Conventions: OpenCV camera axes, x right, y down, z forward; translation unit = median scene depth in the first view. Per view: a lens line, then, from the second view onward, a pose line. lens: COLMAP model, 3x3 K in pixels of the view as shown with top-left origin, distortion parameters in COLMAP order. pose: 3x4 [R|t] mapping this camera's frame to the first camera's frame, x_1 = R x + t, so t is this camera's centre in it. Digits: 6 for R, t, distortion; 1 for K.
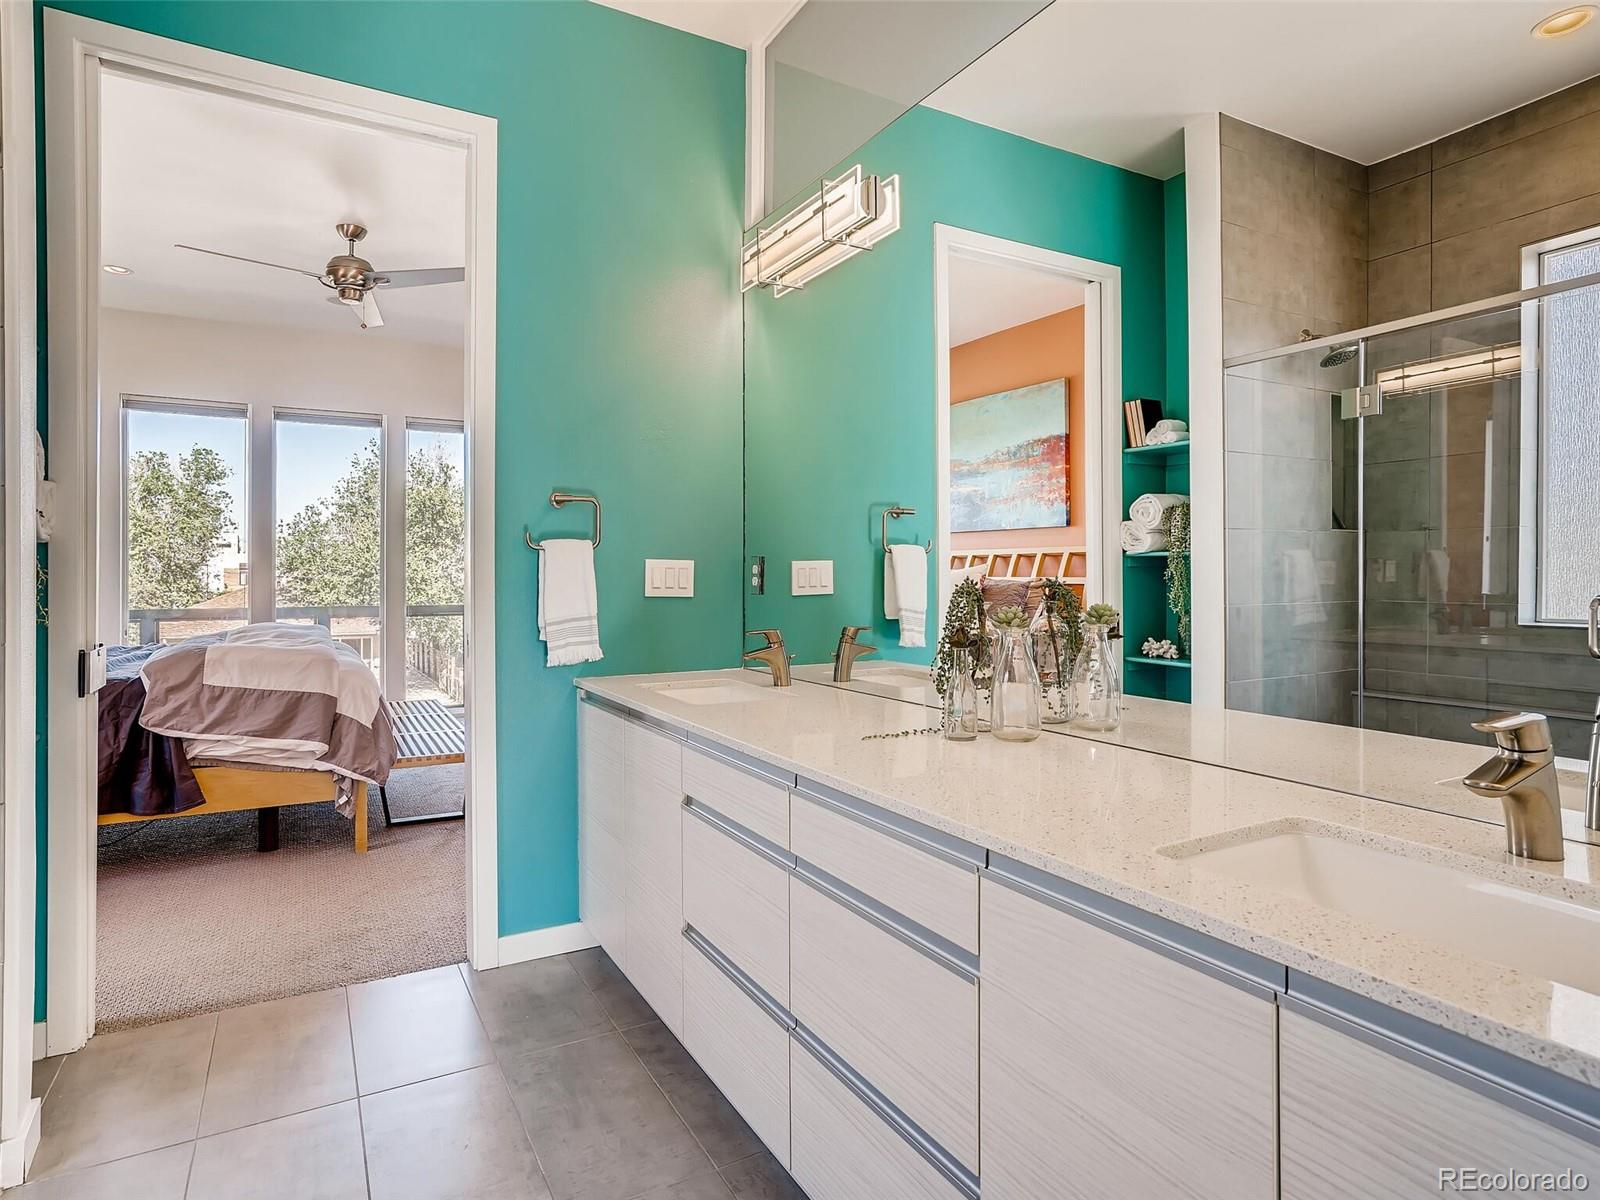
lens RADIAL K [[882.8, 0, 766.0], [0, 882.8, 576.5], [0, 0, 1]] dist [0.006321, 0.000233]
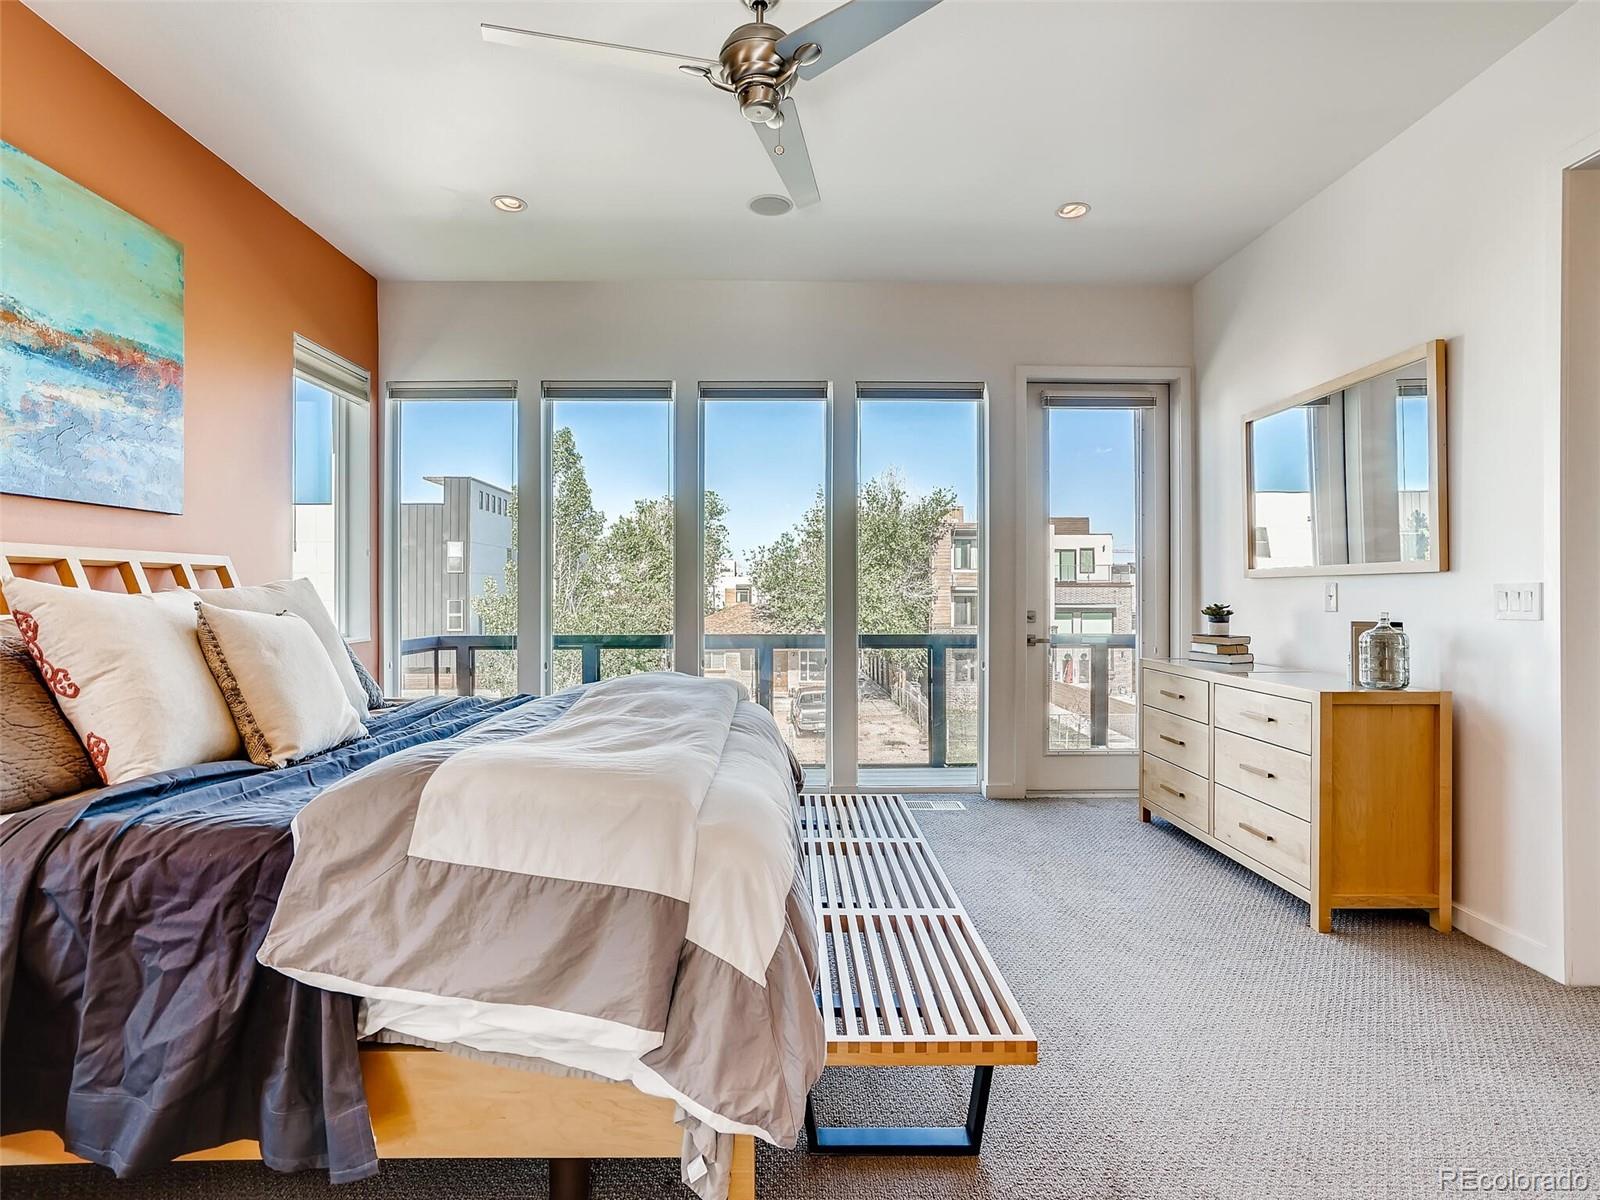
lens RADIAL K [[833.1, 0, 796.4], [0, 833.1, 589.1], [0, 0, 1]] dist [-0.016962, 0.010370]
pose [[0.892806, -0.005692, -0.450406, -0.266384], [0.002499, 0.999967, -0.007684, -0.004321], [0.450435, 0.005735, 0.892791, 0.678122]]
